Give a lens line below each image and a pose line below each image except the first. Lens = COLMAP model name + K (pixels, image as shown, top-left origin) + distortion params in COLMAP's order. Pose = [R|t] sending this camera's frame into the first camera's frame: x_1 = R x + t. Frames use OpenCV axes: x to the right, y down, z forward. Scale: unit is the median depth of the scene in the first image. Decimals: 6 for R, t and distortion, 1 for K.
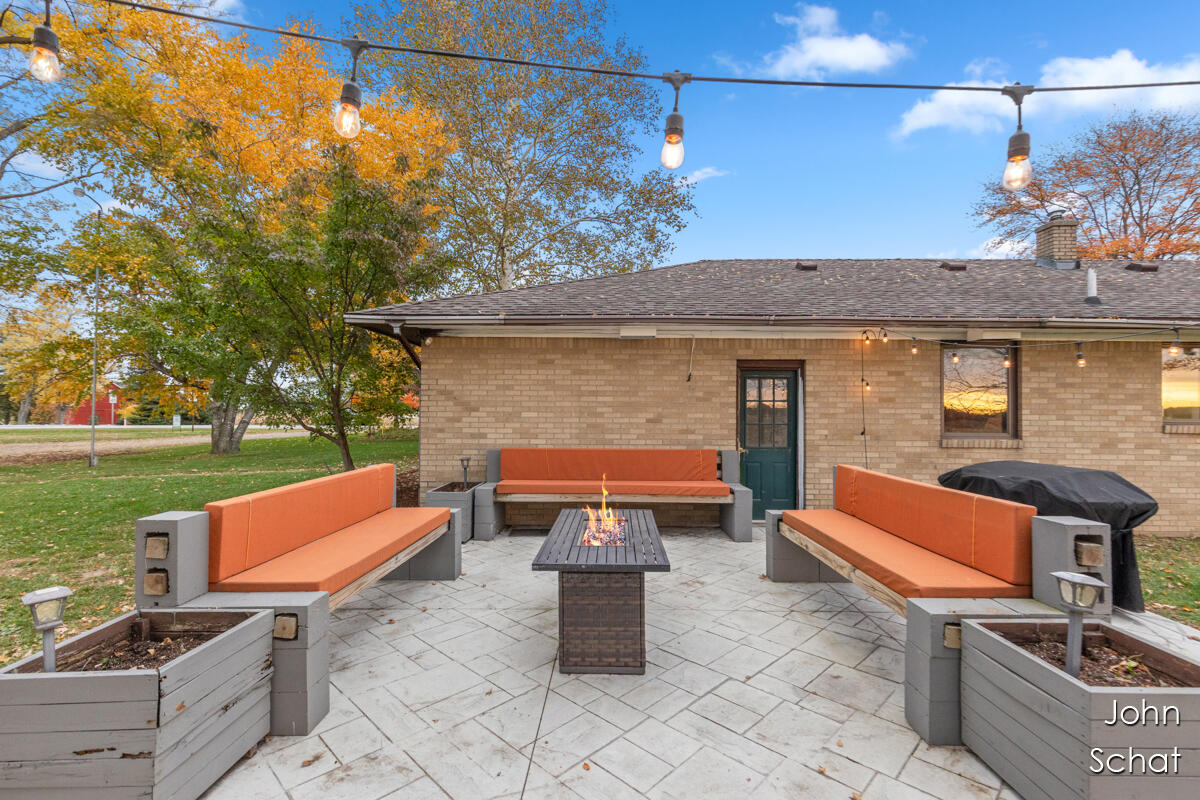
lens RADIAL K [[552.4, 0, 599.8], [0, 552.4, 403.1], [0, 0, 1]] dist [0.007972, -0.000605]
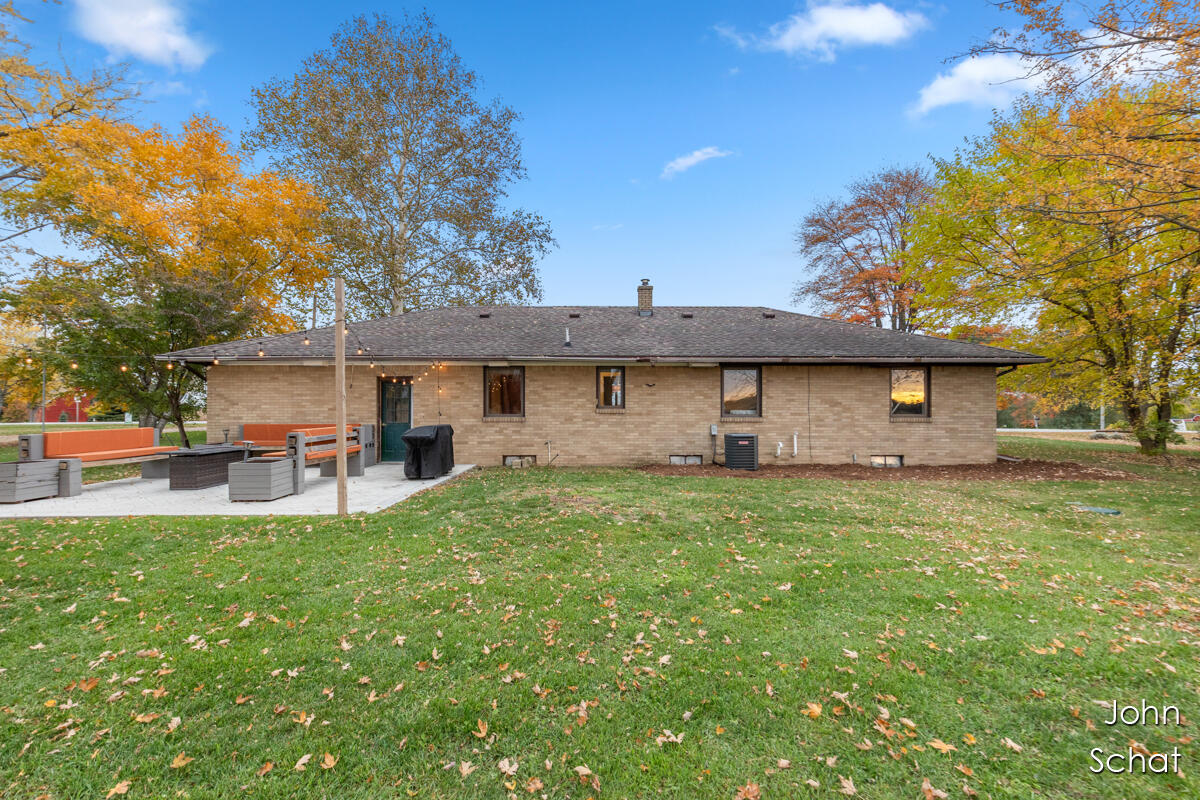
lens RADIAL K [[552.4, 0, 602.7], [0, 552.4, 401.7], [0, 0, 1]] dist [0.007972, -0.000605]
pose [[0.999676, -0.008053, 0.024128, 0.978239], [0.007909, 0.999950, 0.006075, 0.002371], [-0.024176, -0.005882, 0.999690, -0.918723]]
